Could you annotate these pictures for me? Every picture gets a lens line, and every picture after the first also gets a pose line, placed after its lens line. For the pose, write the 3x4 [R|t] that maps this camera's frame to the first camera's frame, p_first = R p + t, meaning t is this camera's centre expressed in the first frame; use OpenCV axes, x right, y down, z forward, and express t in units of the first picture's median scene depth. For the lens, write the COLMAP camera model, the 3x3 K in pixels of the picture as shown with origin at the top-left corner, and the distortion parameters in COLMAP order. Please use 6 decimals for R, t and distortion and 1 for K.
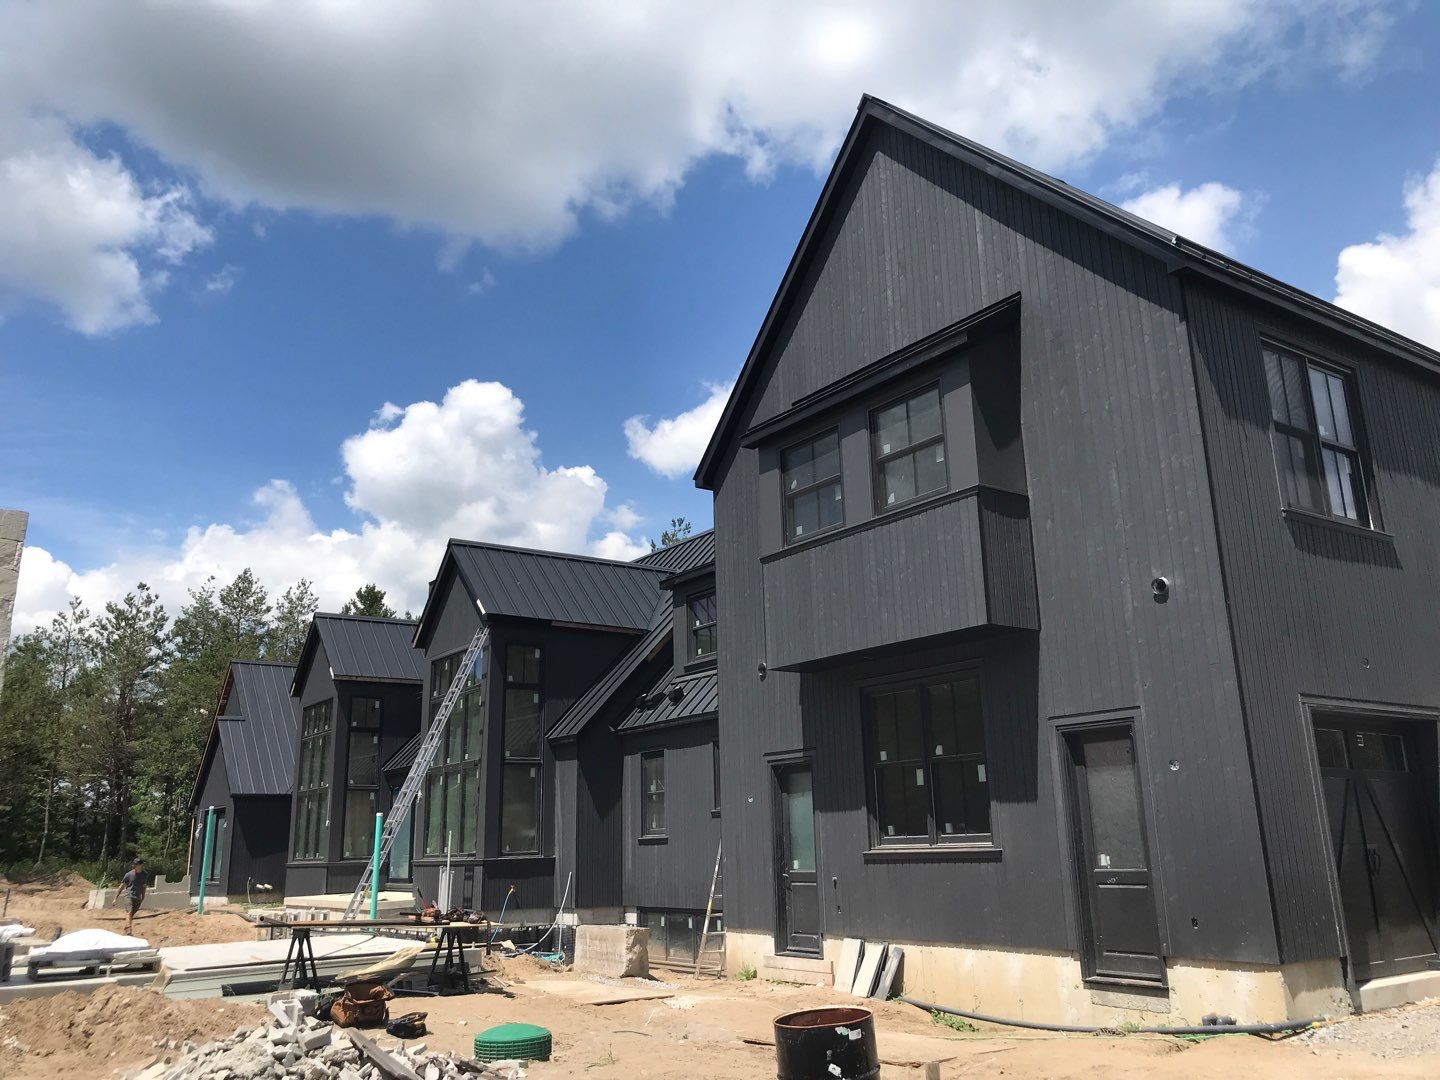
lens RADIAL K [[1101.6, 0, 720.0], [0, 1101.6, 540.0], [0, 0, 1]] dist [0.056980, -0.072451]
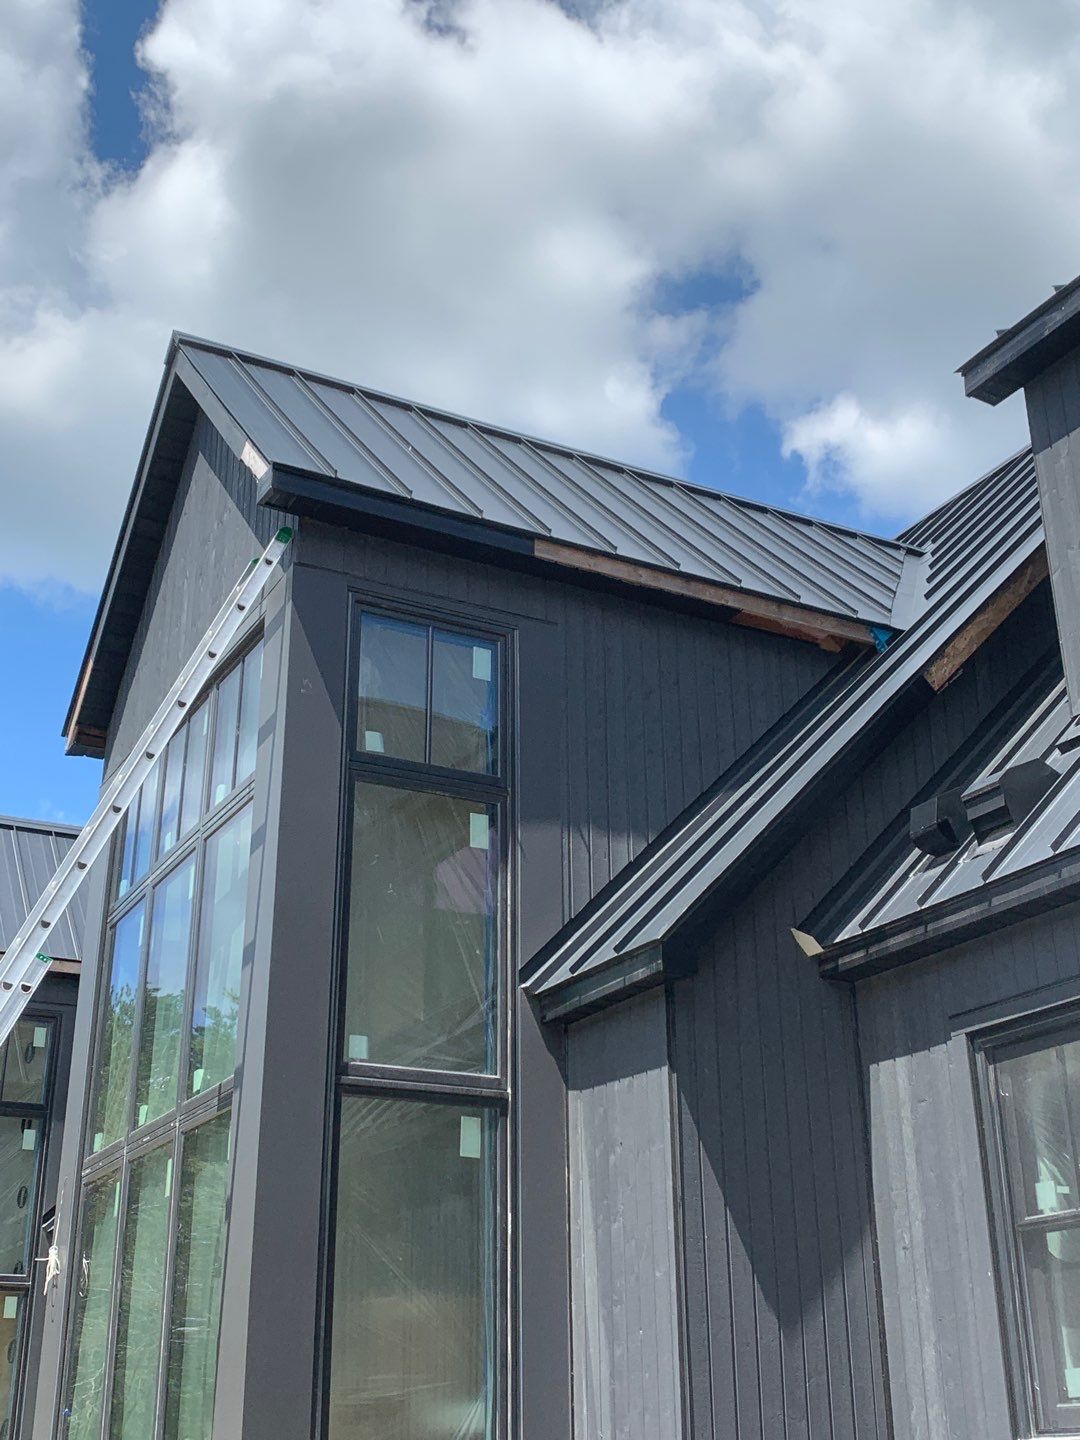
lens RADIAL K [[1743.0, 0, 540.0], [0, 1743.0, 720.0], [0, 0, 1]] dist [0.078303, -0.001481]
pose [[0.989912, -0.039743, -0.135994, -0.102354], [0.021048, 0.990452, -0.136240, 0.173874], [0.140110, 0.132003, 0.981297, 0.634465]]
